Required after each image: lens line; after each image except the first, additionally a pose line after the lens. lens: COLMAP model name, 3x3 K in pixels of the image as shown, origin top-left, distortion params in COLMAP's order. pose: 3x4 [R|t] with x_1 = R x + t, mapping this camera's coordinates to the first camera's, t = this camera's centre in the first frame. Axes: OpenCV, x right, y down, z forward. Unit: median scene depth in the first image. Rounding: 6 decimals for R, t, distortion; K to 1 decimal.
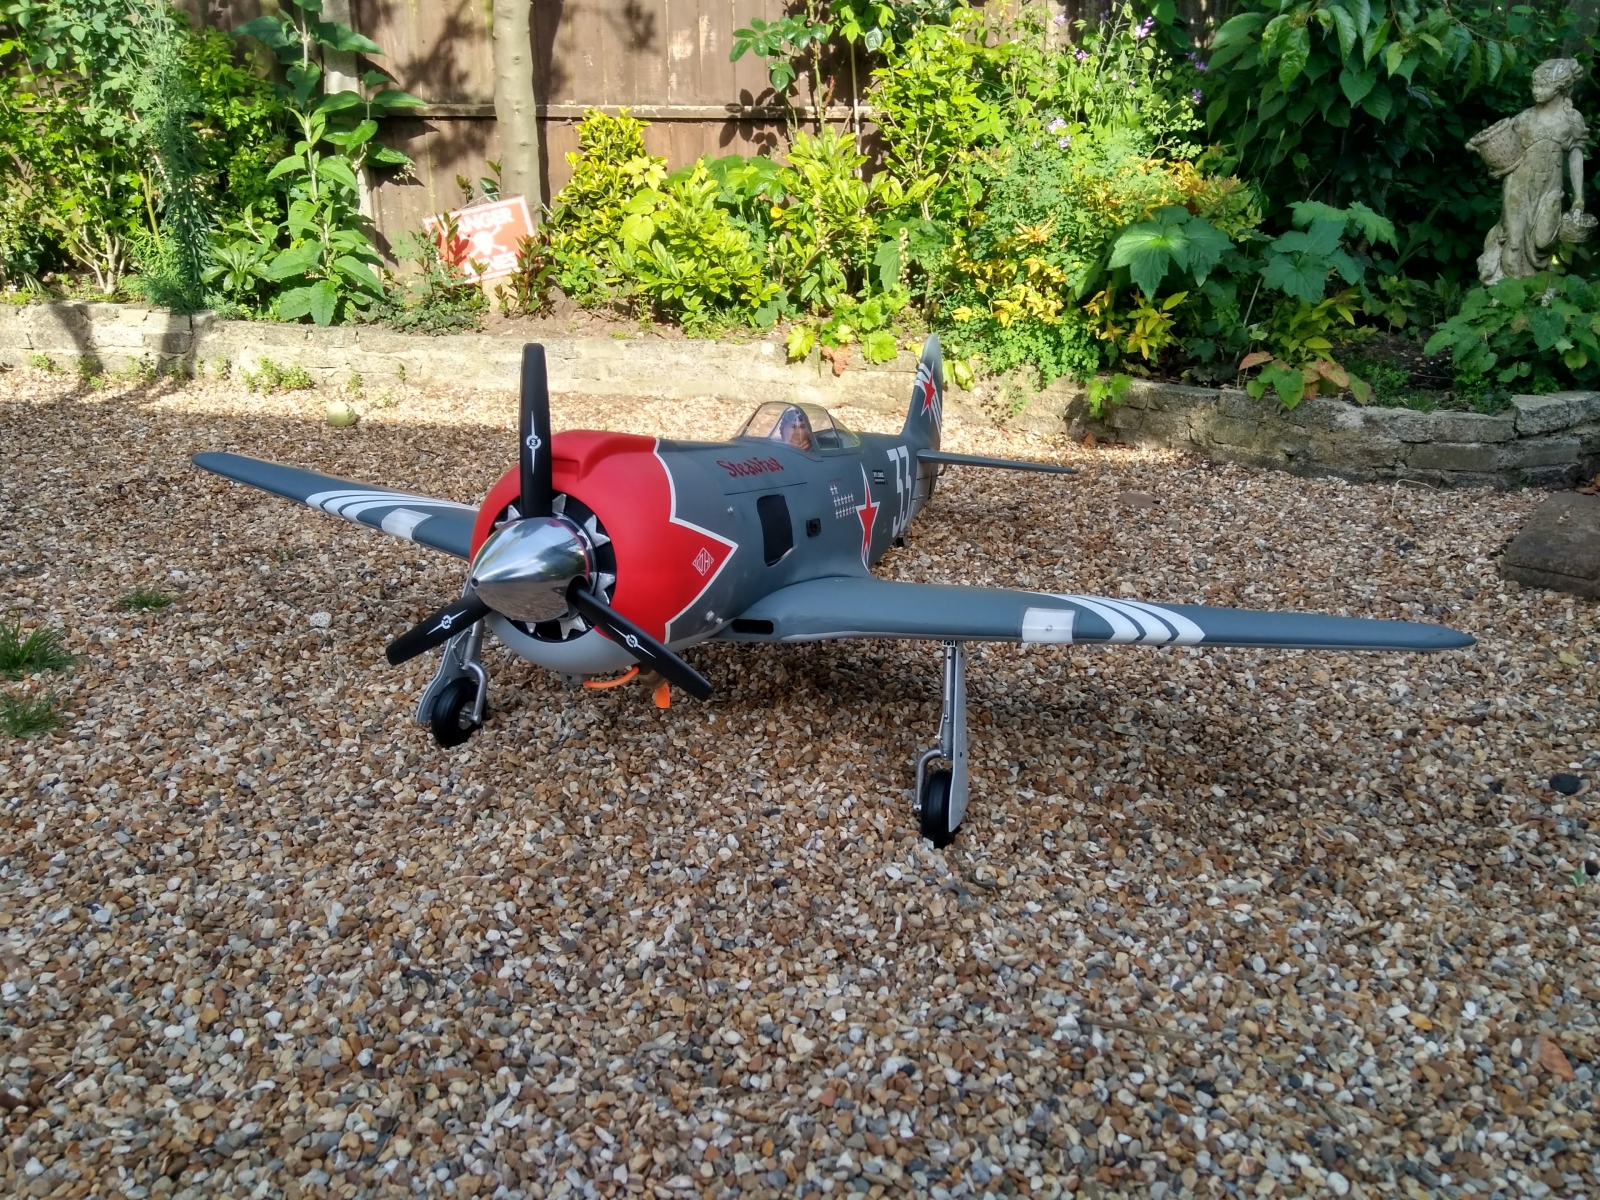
lens RADIAL K [[1382.8, 0, 825.5], [0, 1382.8, 603.6], [0, 0, 1]] dist [0.095317, -0.187293]
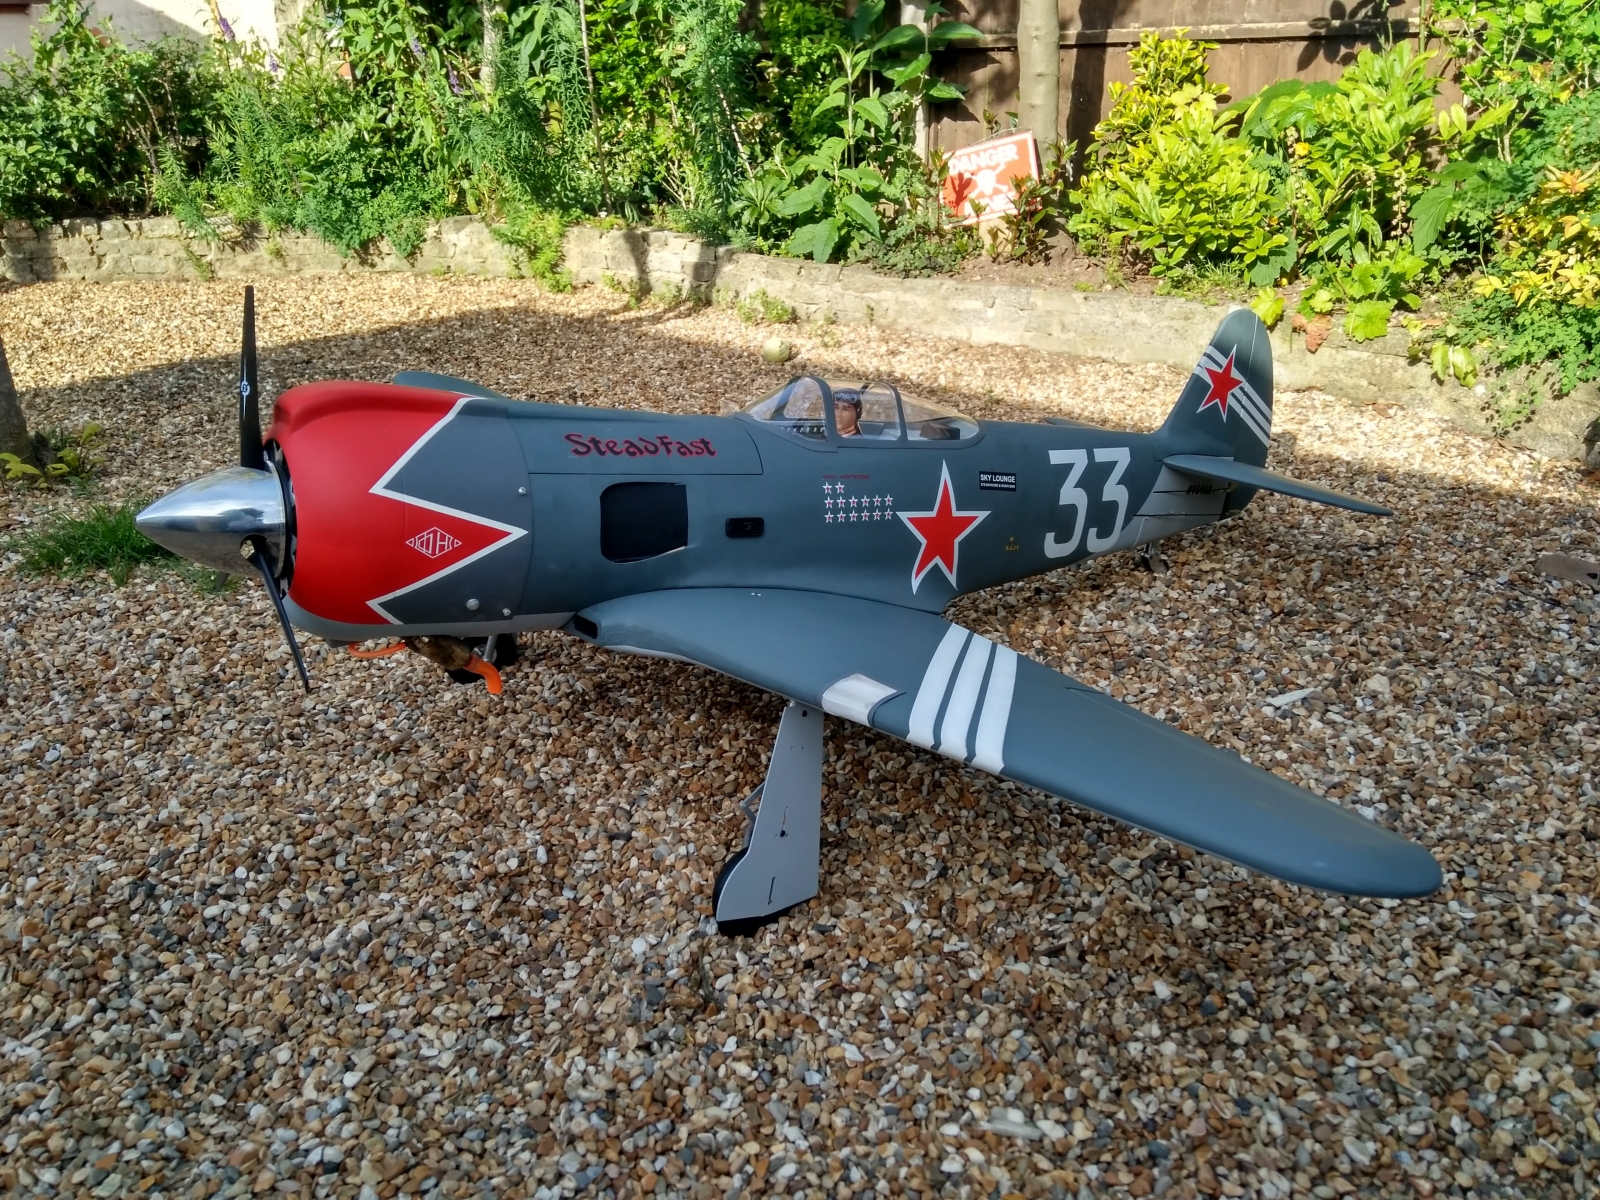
lens RADIAL K [[1382.8, 0, 825.5], [0, 1382.8, 603.6], [0, 0, 1]] dist [0.095317, -0.187293]
pose [[0.802071, 0.190676, -0.565972, 0.265123], [-0.166665, 0.981478, 0.094471, -0.049562], [0.573502, 0.018555, 0.818994, 0.169842]]
